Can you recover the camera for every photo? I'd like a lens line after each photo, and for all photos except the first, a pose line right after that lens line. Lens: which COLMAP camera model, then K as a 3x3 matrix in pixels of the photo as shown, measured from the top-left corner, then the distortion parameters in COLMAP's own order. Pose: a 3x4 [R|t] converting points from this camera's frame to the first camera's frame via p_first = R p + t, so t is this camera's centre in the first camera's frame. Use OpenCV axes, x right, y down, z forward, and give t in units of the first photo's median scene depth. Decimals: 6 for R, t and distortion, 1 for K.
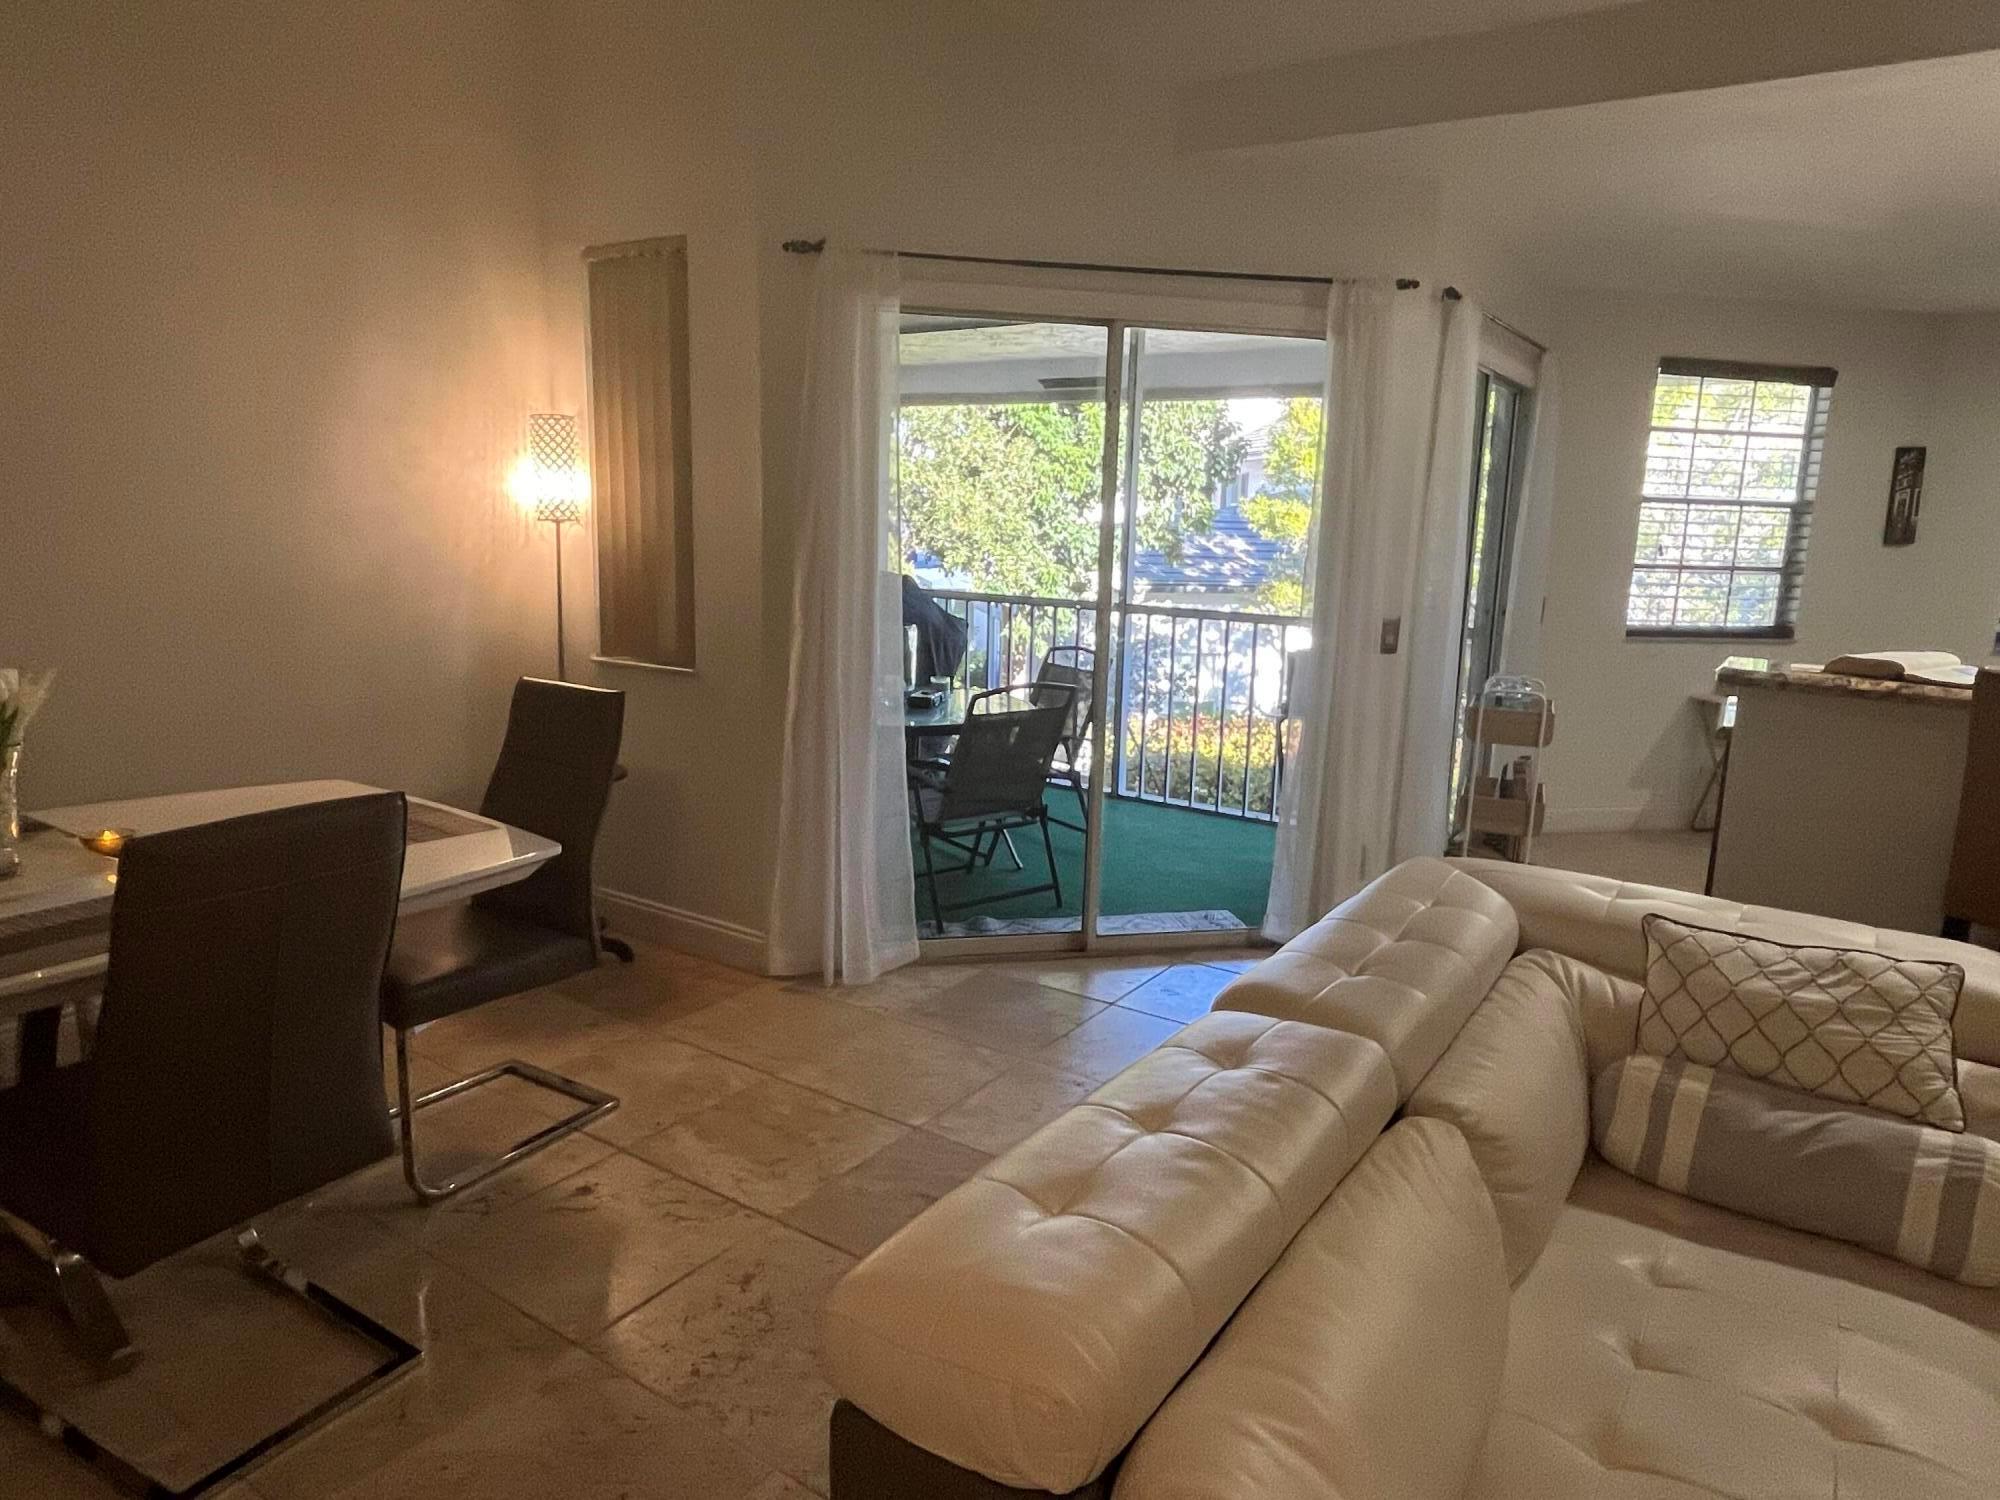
lens RADIAL K [[1207.2, 0, 1004.2], [0, 1207.2, 759.8], [0, 0, 1]] dist [-0.004219, 0.001125]
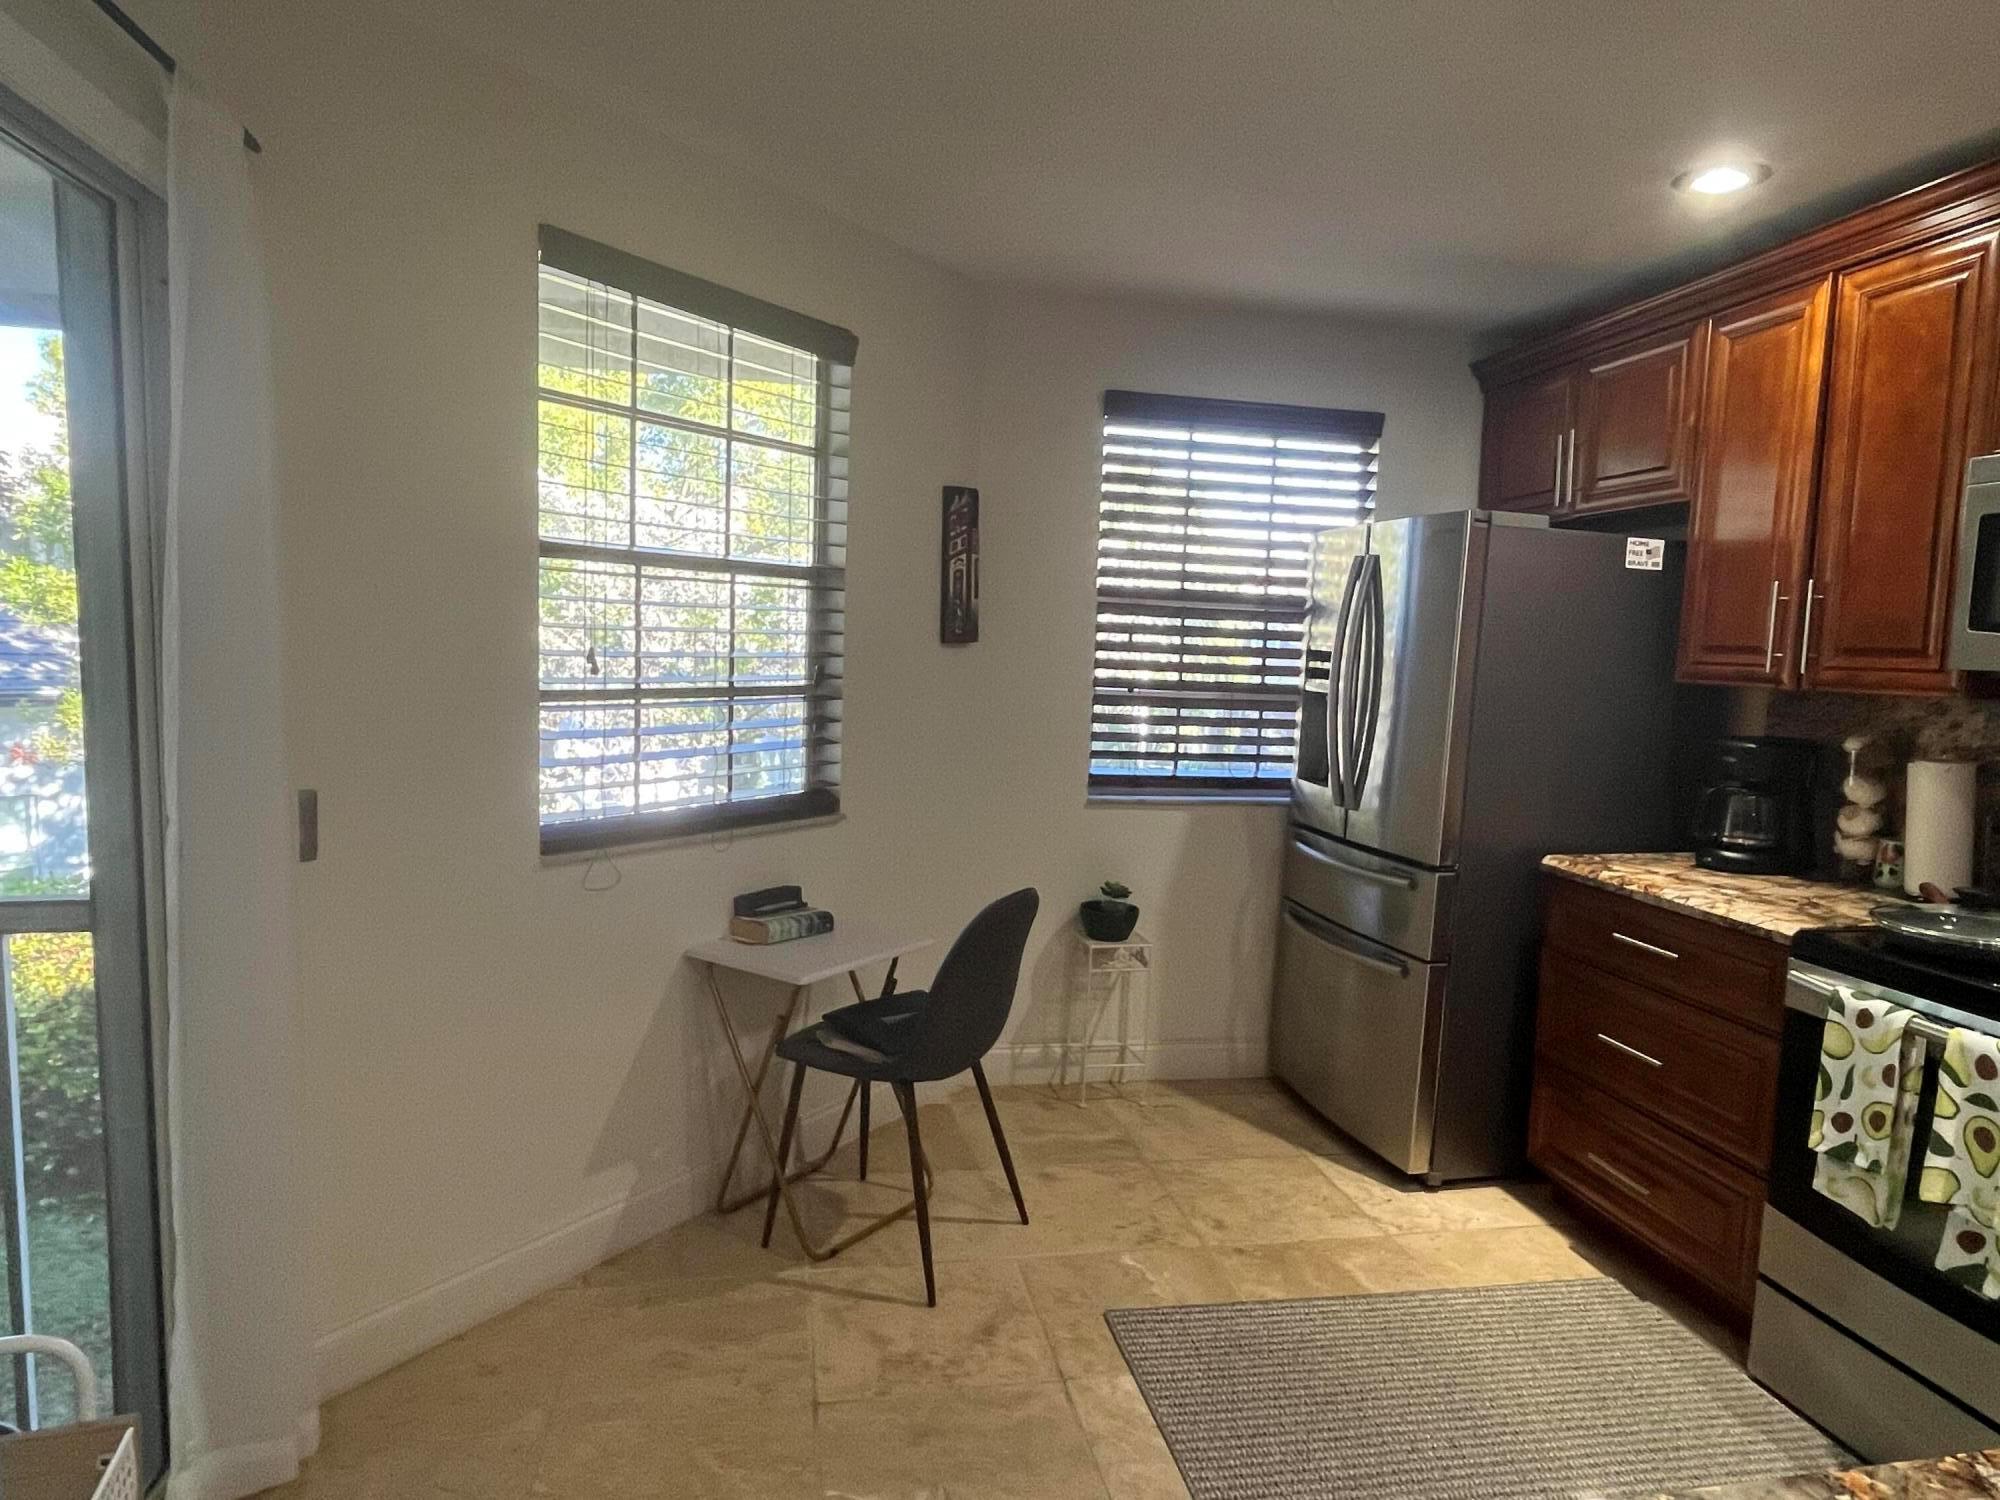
lens RADIAL K [[1207.2, 0, 994.4], [0, 1207.2, 757.5], [0, 0, 1]] dist [-0.004219, 0.001125]
pose [[0.715225, -0.071629, 0.695214, 0.325582], [0.122148, 0.992235, -0.023432, -0.105447], [-0.688137, 0.101678, 0.718421, 0.556611]]
